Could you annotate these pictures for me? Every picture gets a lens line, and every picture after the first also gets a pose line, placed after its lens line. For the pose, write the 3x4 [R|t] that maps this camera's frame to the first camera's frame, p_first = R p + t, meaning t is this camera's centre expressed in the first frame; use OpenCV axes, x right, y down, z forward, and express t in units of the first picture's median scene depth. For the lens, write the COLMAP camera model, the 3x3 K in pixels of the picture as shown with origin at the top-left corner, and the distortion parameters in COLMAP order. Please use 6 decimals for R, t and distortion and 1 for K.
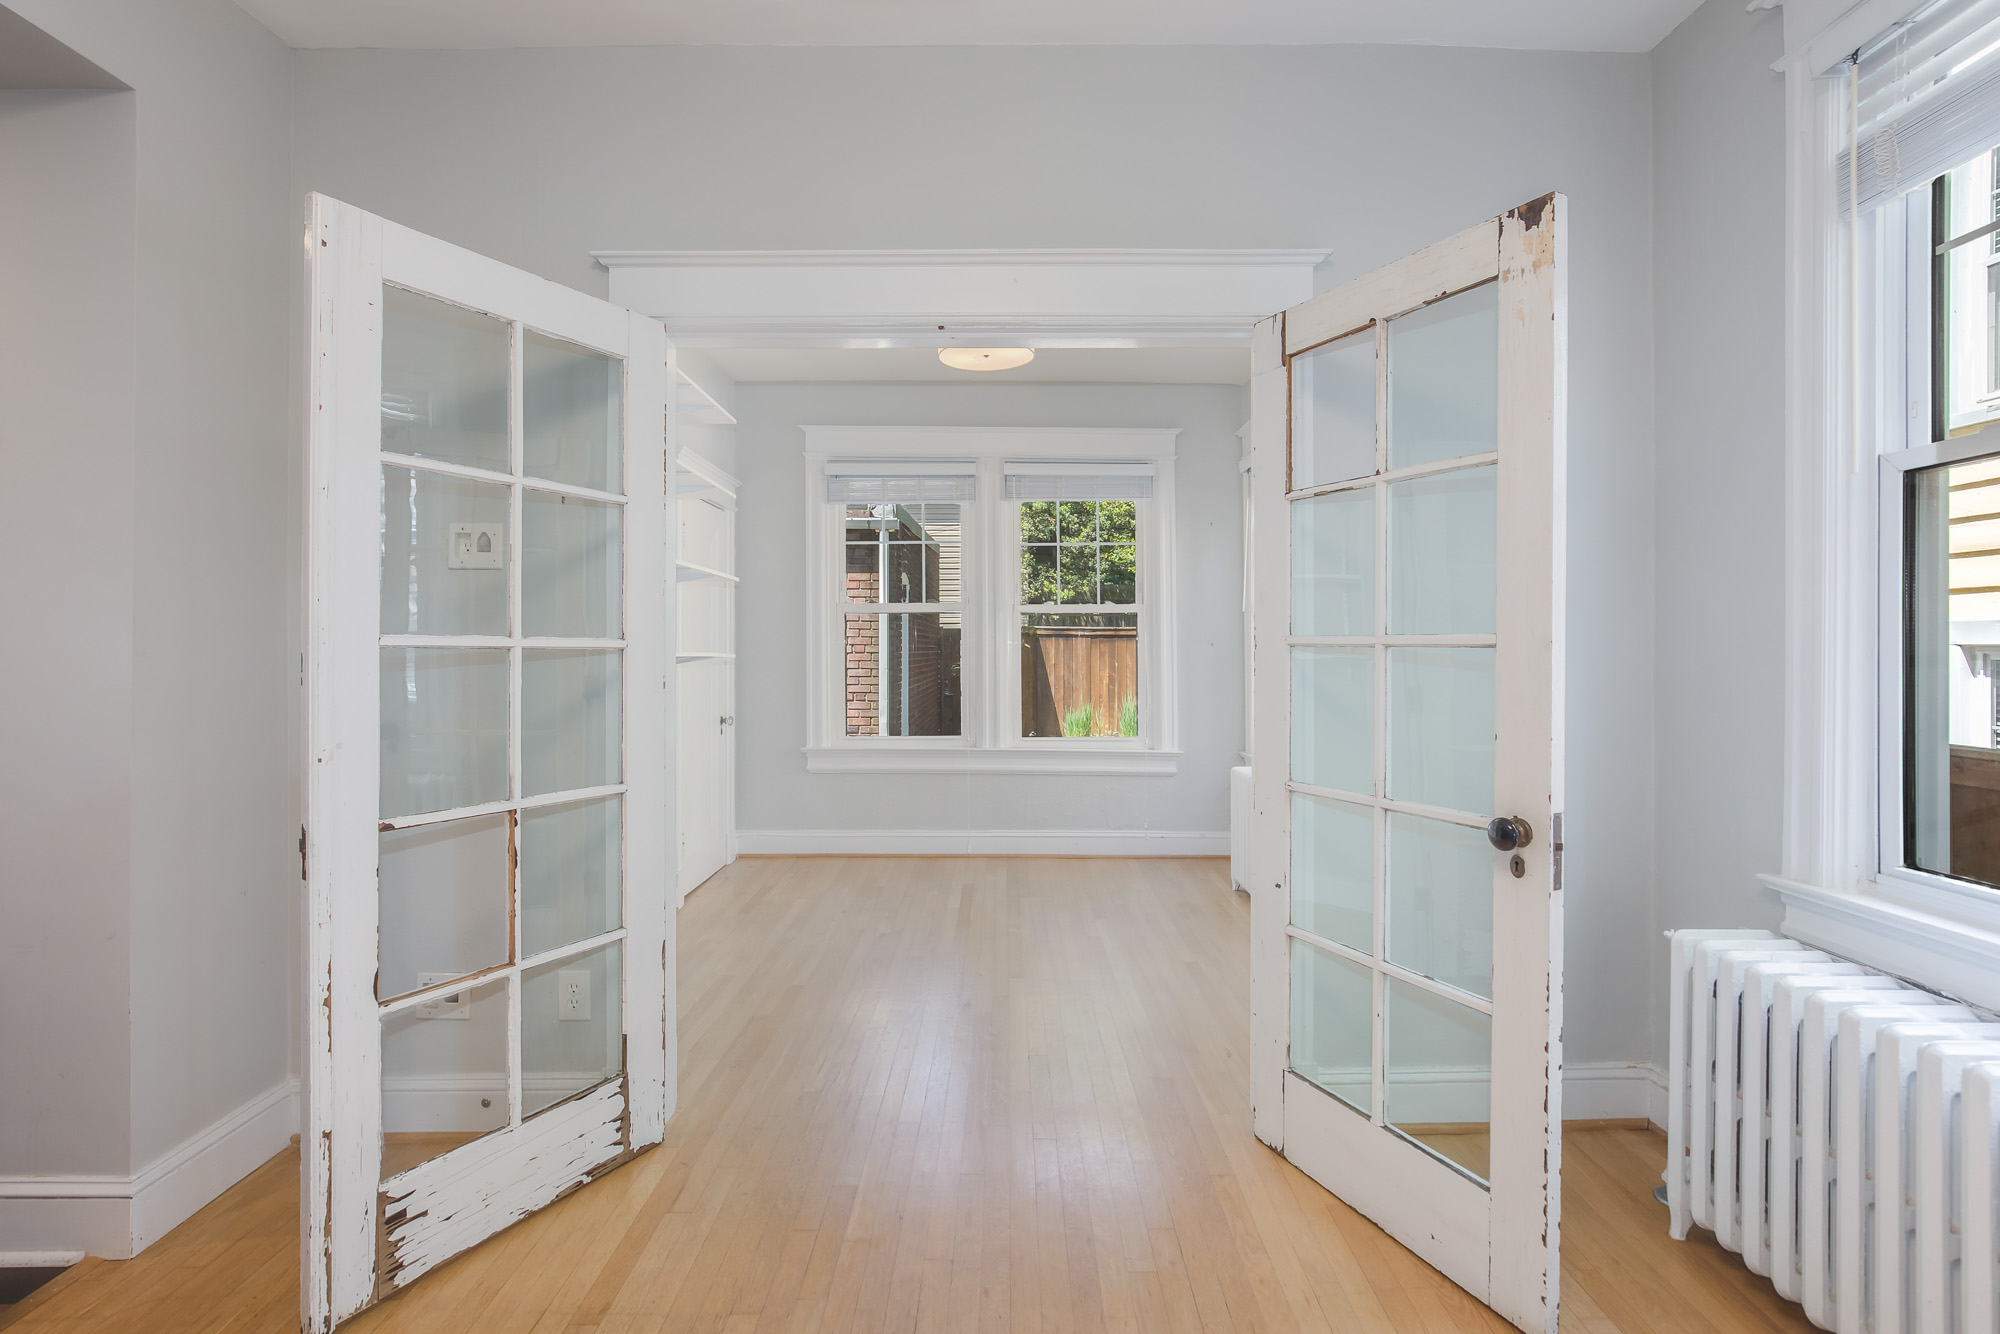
lens RADIAL K [[930.1, 0, 997.4], [0, 930.1, 651.1], [0, 0, 1]] dist [-0.006000, -0.000608]
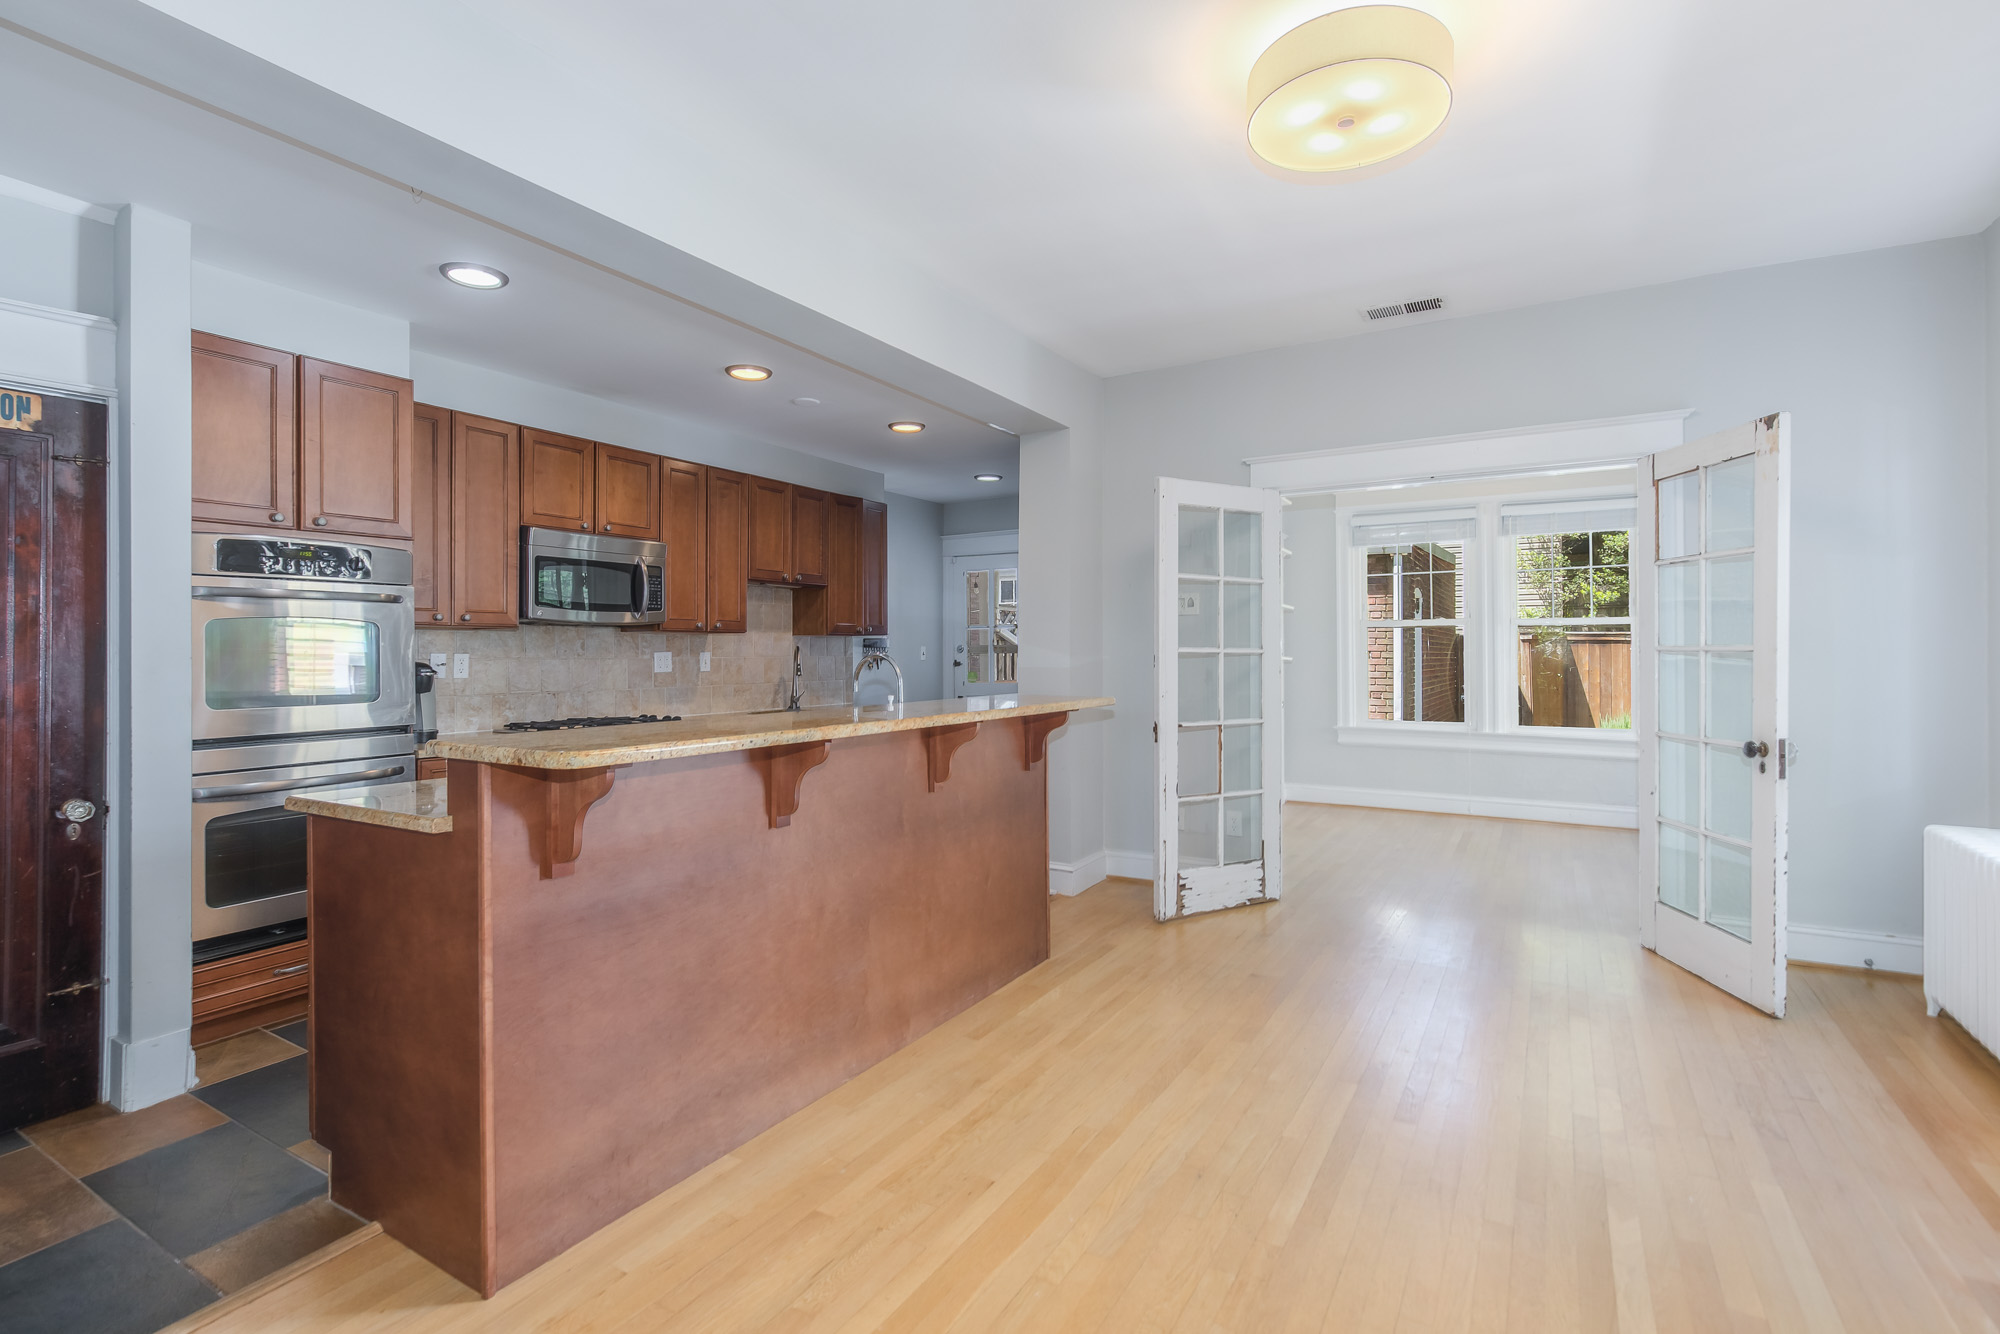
lens RADIAL K [[930.1, 0, 982.9], [0, 930.1, 647.9], [0, 0, 1]] dist [-0.006000, -0.000608]
pose [[0.856906, -0.004209, -0.515455, 0.064503], [-0.001245, 0.999947, -0.010235, 0.003404], [0.515470, 0.009413, 0.856856, -0.536328]]
